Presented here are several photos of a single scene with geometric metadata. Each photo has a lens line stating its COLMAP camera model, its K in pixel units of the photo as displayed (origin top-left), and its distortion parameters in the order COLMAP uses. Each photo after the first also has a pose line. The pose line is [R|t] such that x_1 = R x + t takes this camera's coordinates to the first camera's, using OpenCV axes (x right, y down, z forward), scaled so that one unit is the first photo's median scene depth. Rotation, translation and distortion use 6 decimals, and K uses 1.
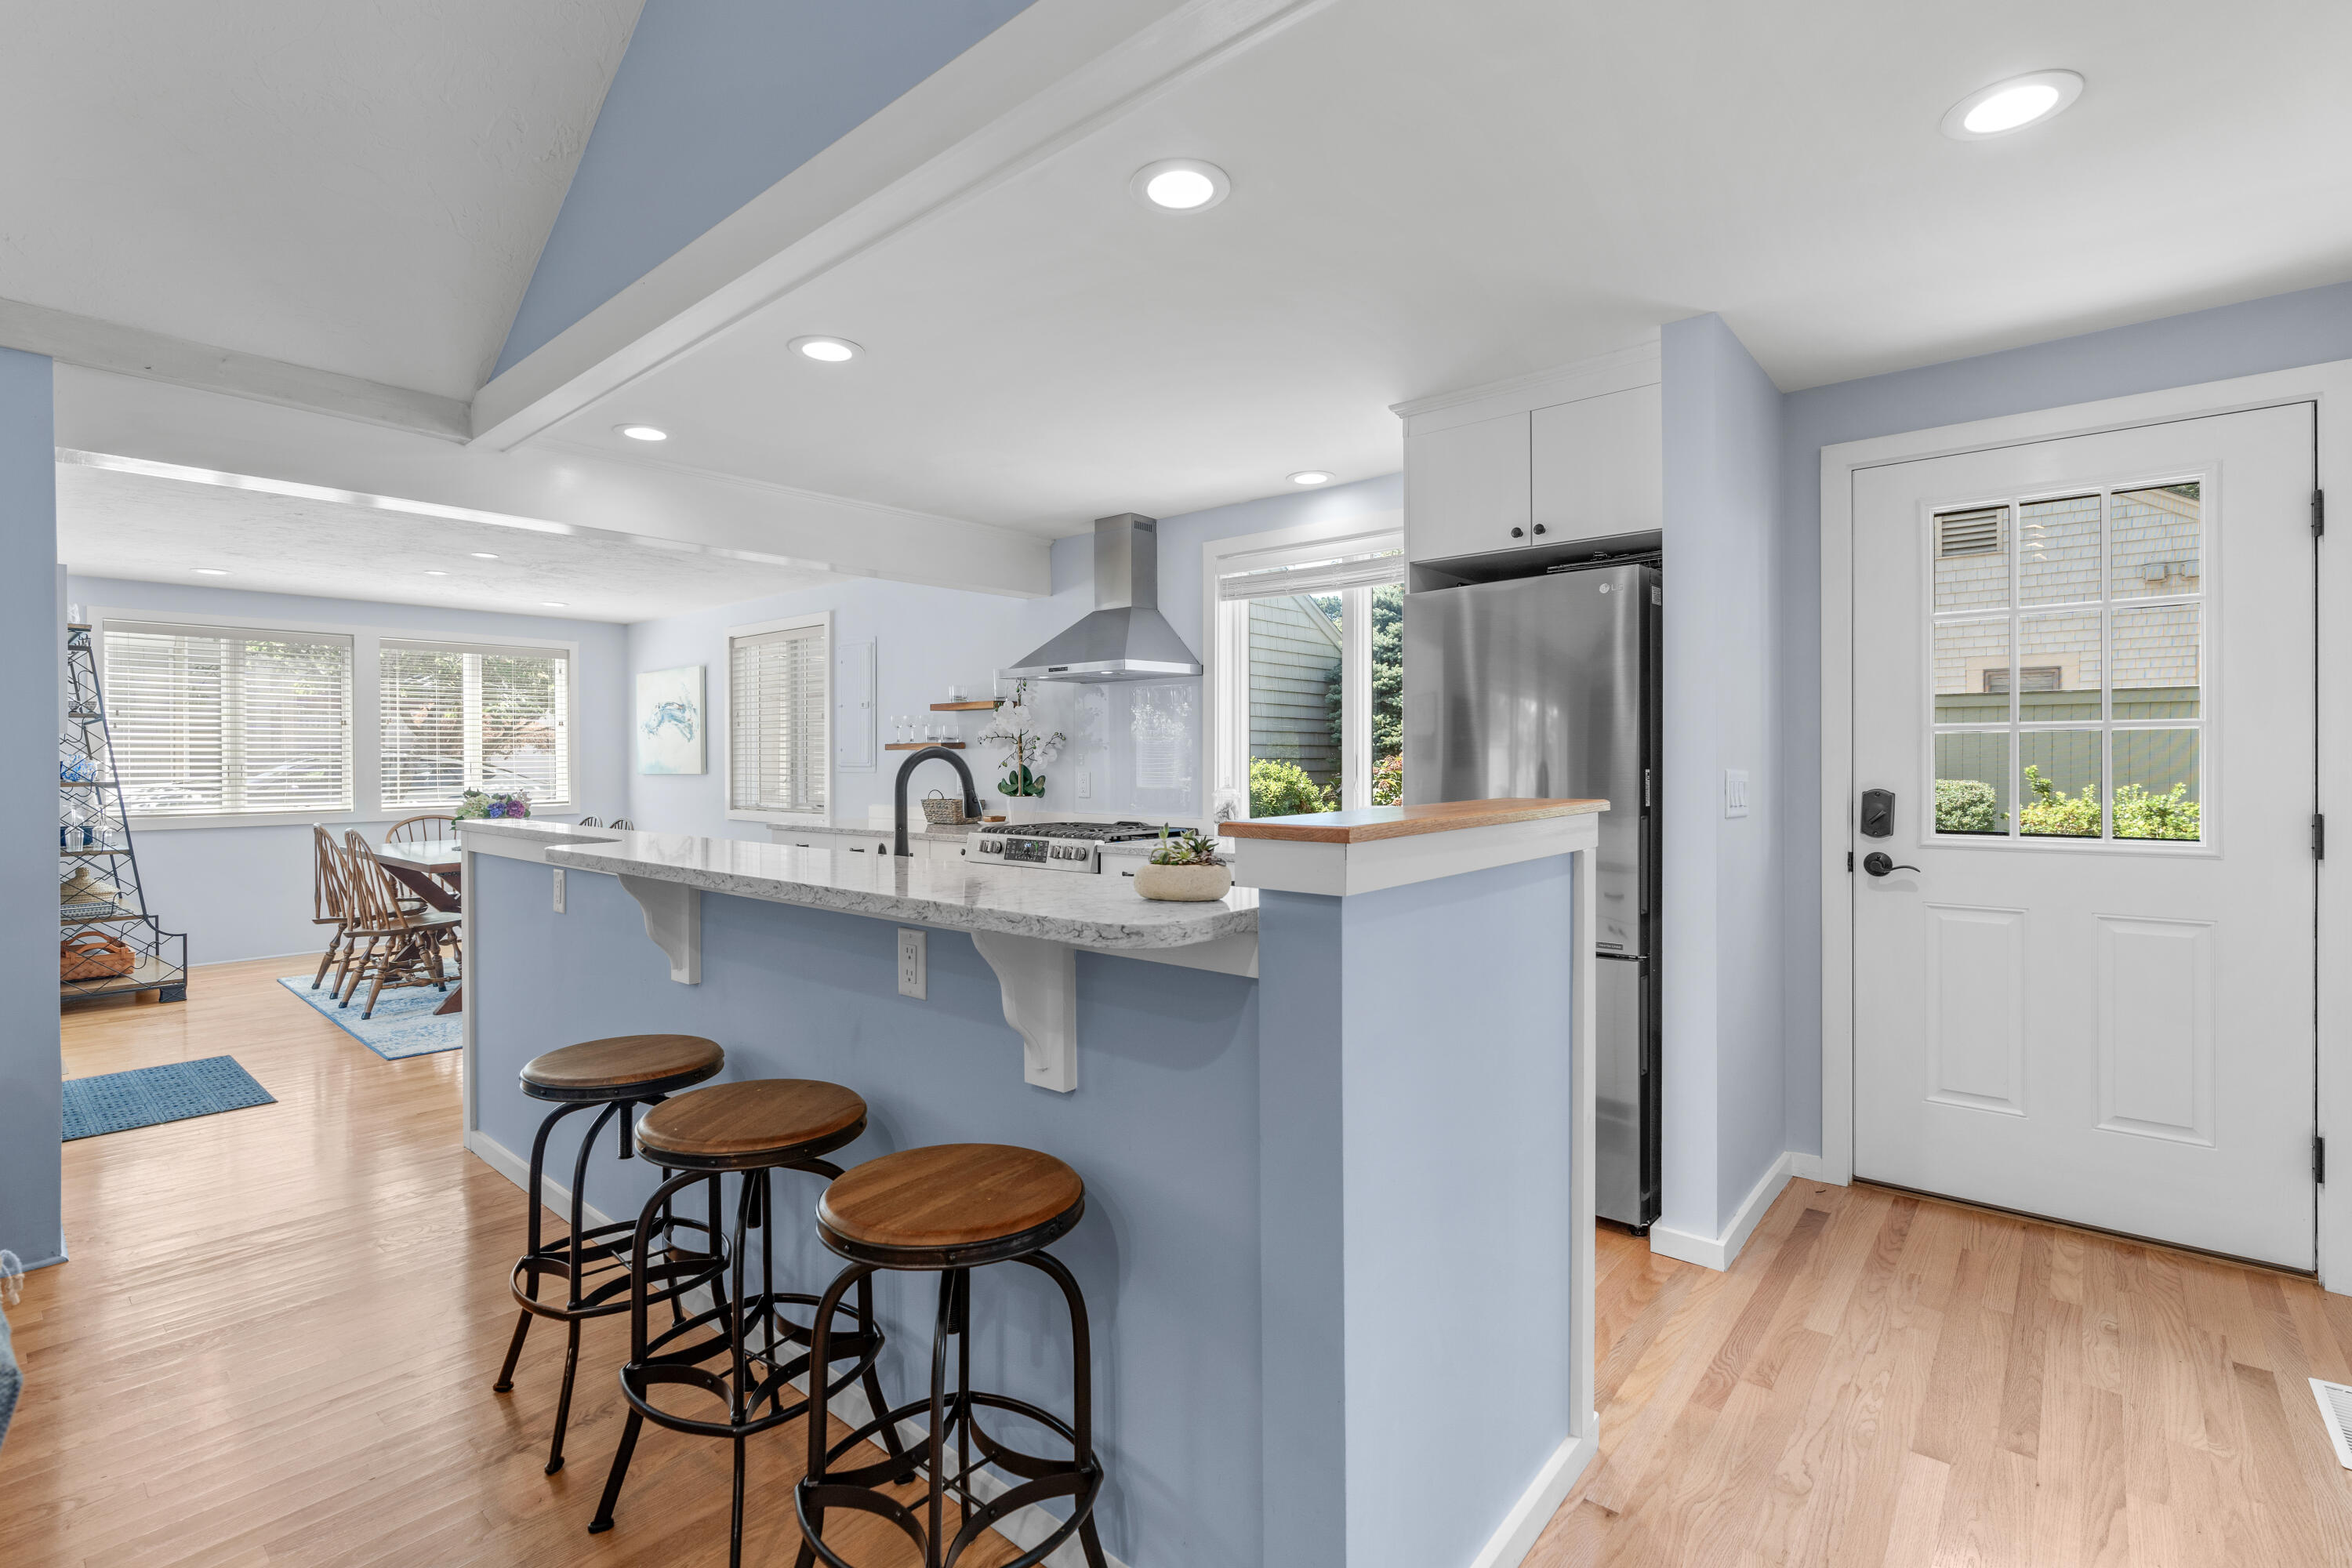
lens RADIAL K [[1084.9, 0, 1166.0], [0, 1084.9, 755.9], [0, 0, 1]] dist [-0.002407, 0.000143]
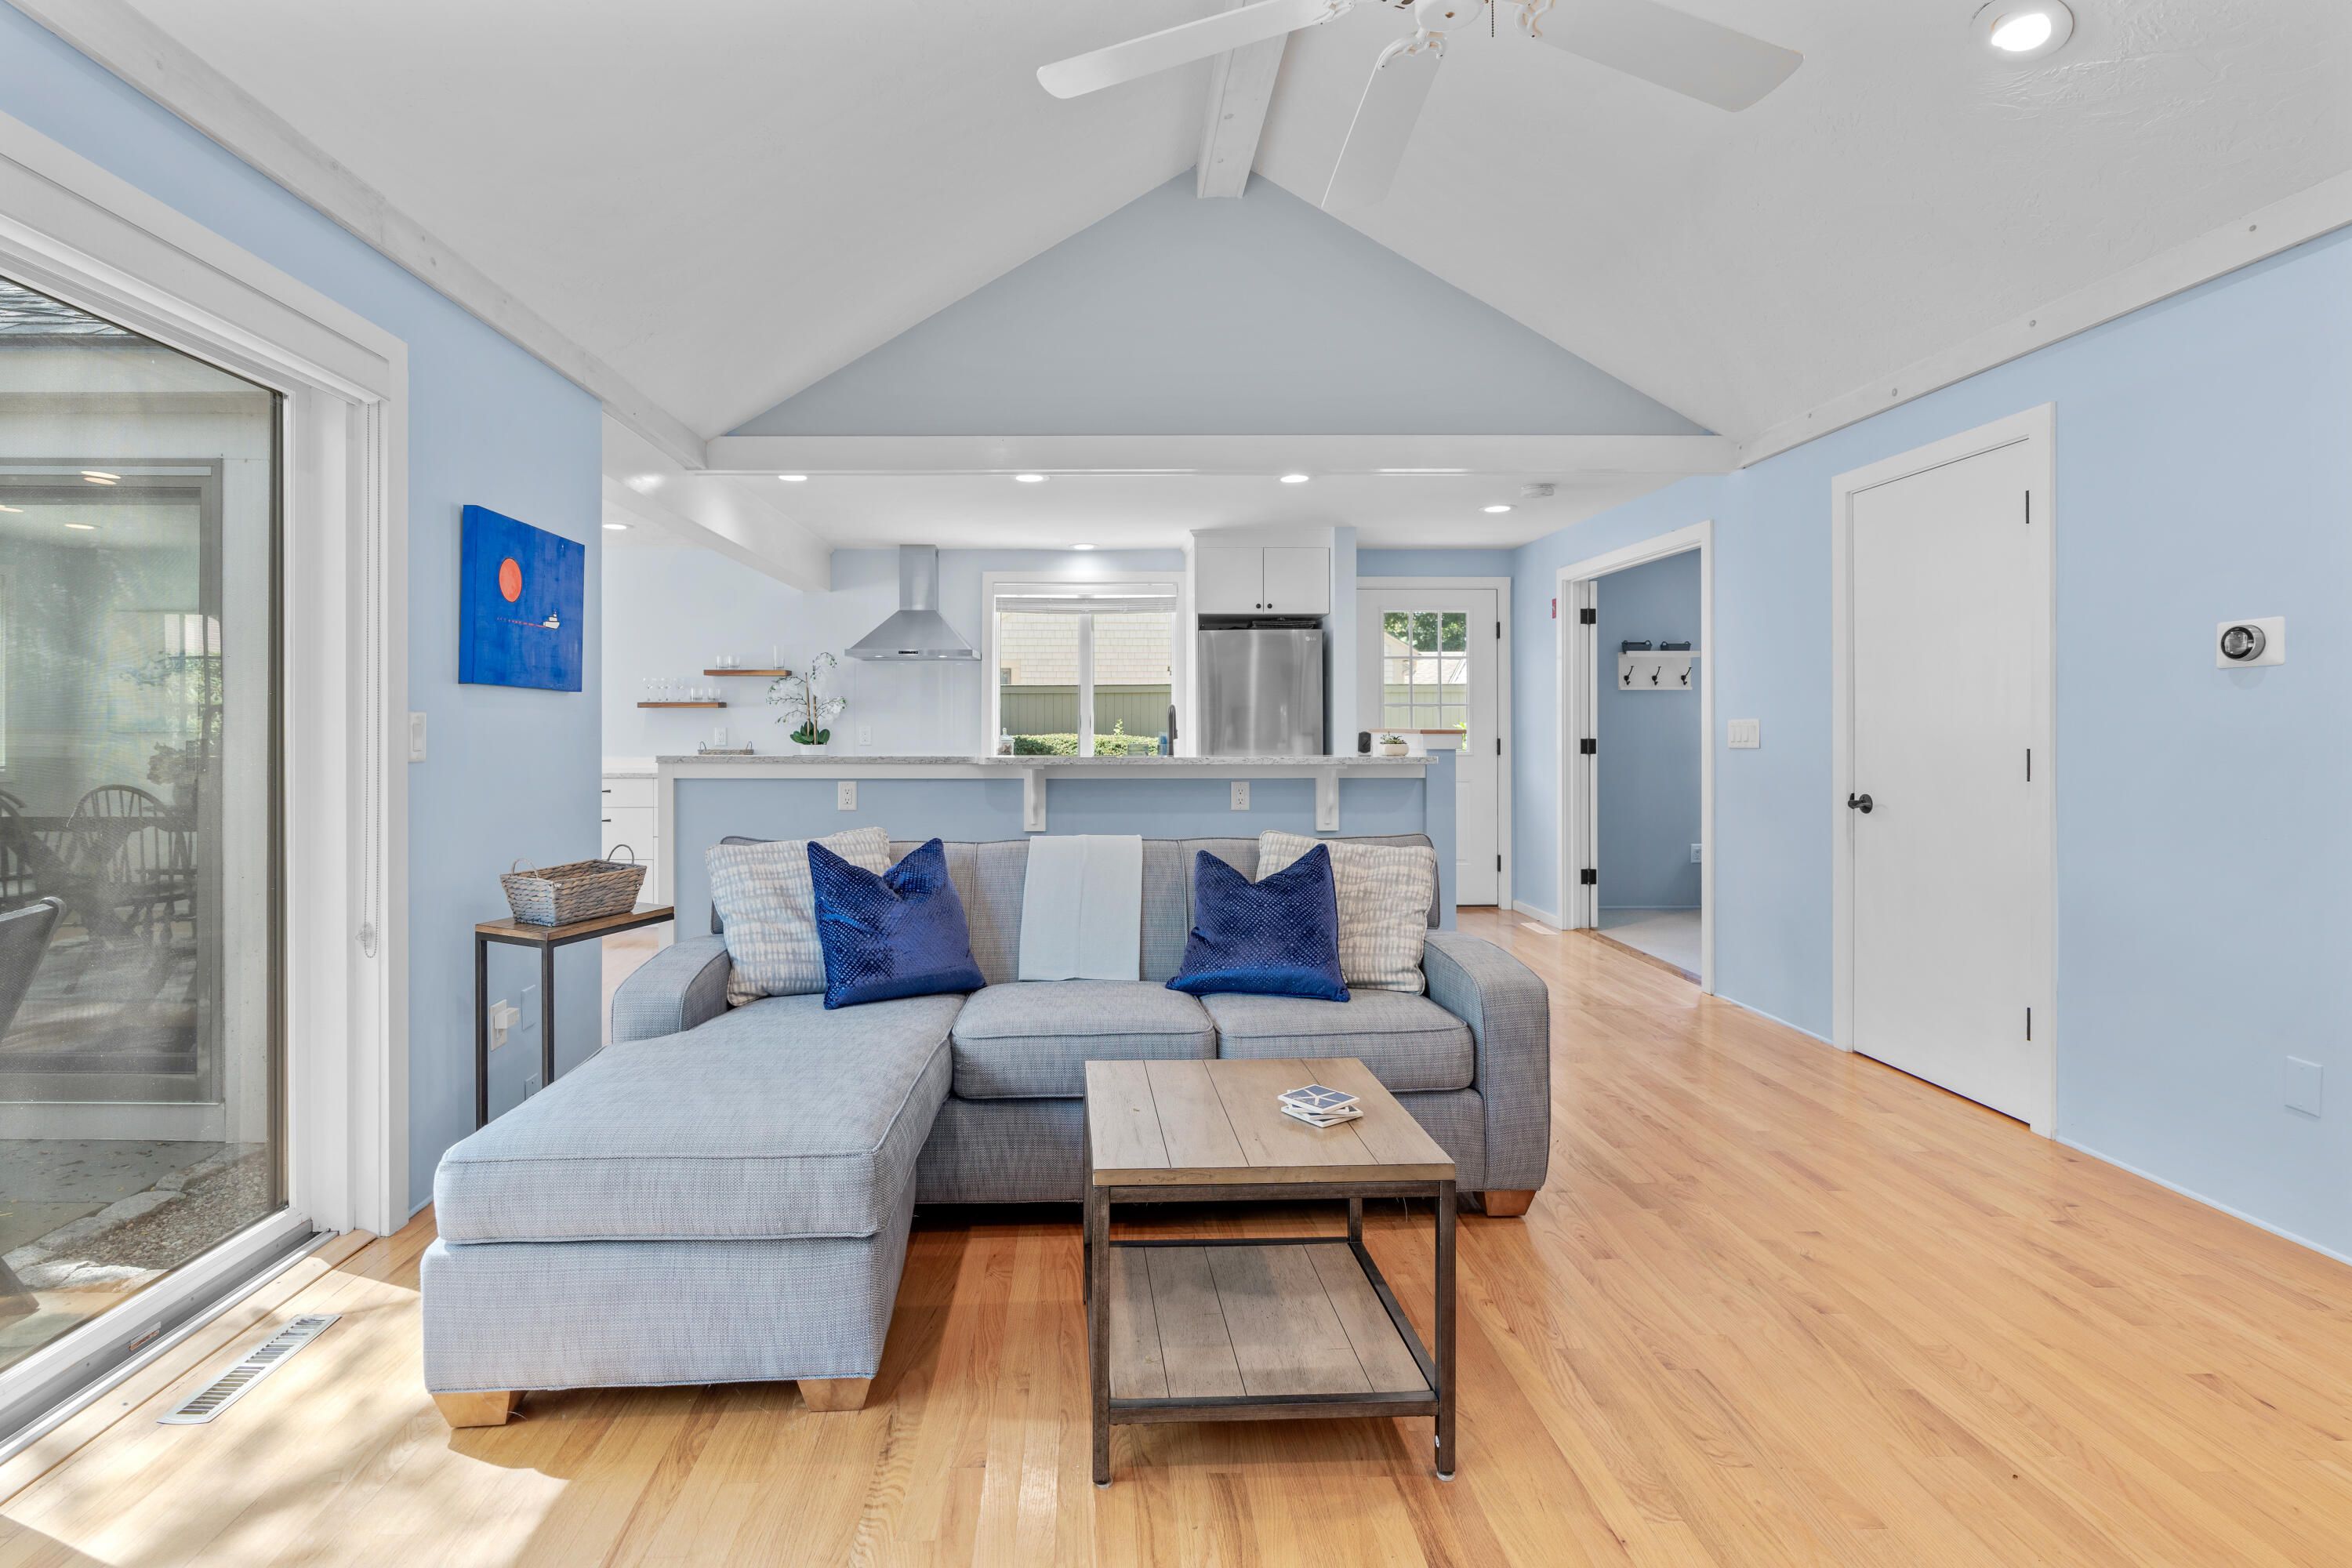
lens RADIAL K [[1092.0, 0, 1108.1], [0, 1092.0, 724.7], [0, 0, 1]] dist [-0.003234, 0.000966]
pose [[0.751854, 0.008131, 0.659279, -0.841561], [-0.004913, 0.999965, -0.006730, 0.023415], [-0.659311, 0.001820, 0.751868, -0.247195]]
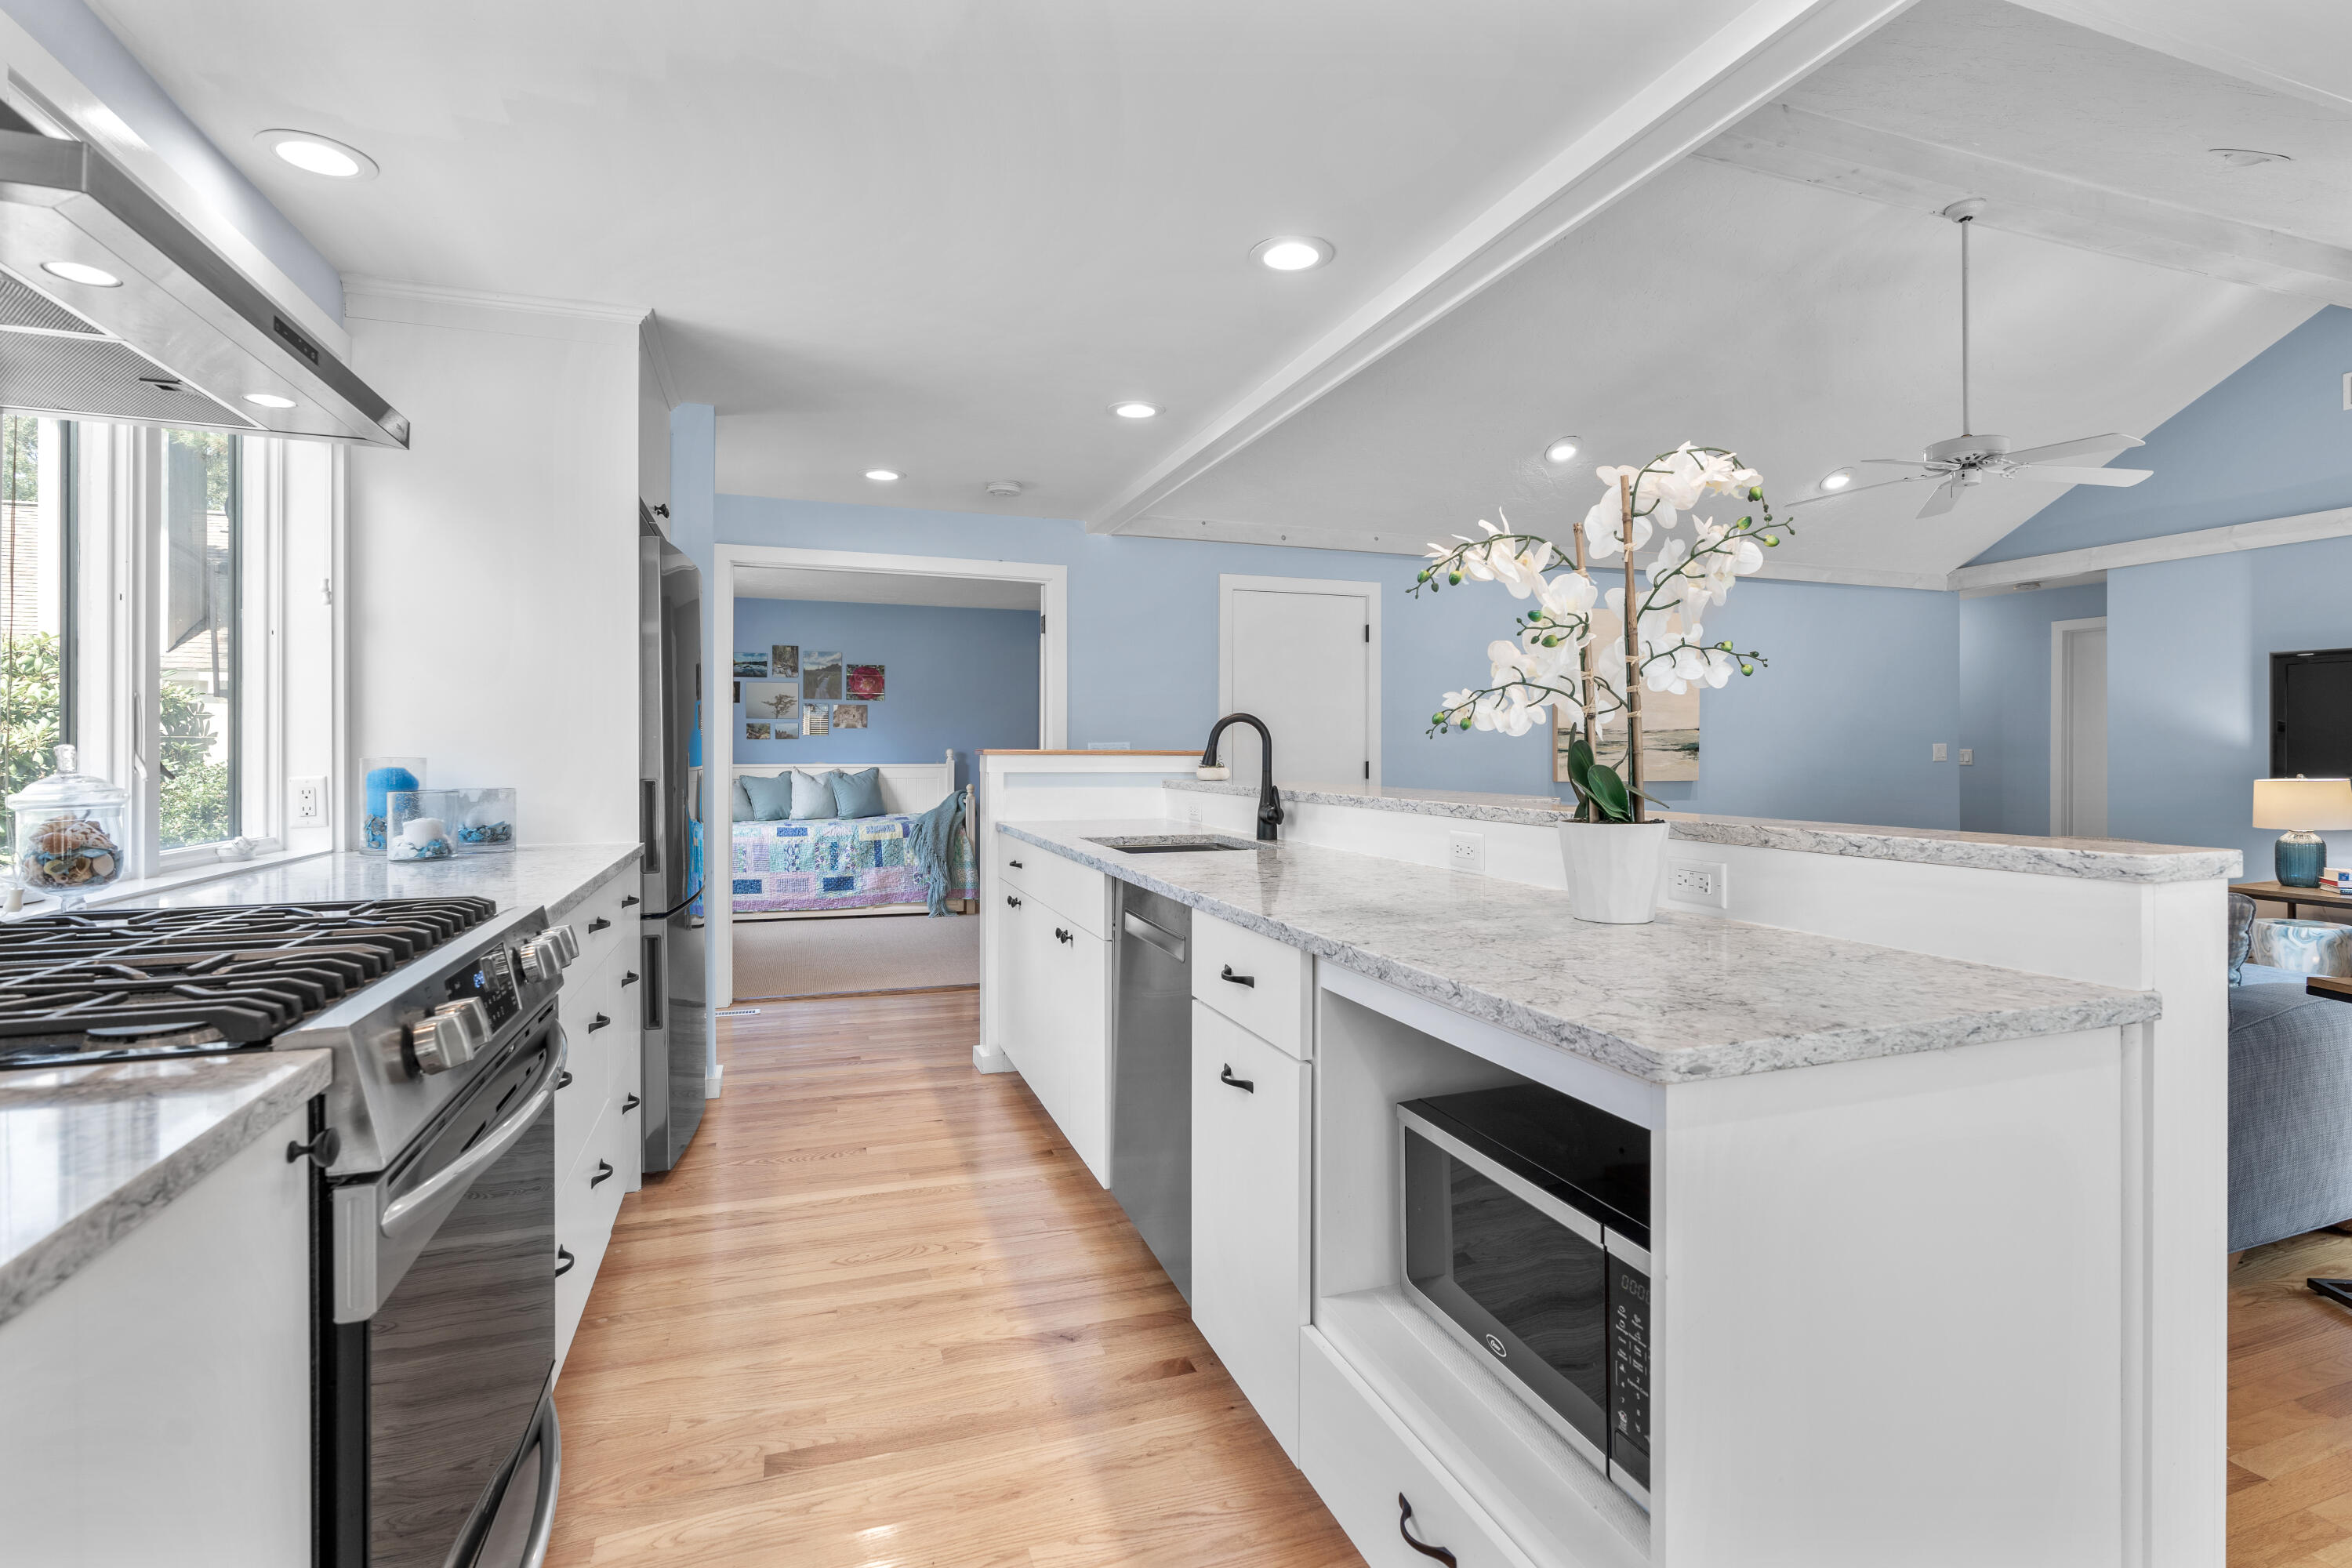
lens RADIAL K [[1084.9, 0, 1166.0], [0, 1084.9, 755.9], [0, 0, 1]] dist [-0.002407, 0.000143]
pose [[-0.856851, 0.002563, 0.515558, -0.414640], [0.003181, 0.999995, 0.000316, 0.023279], [-0.515555, 0.001911, -0.856854, 1.114447]]
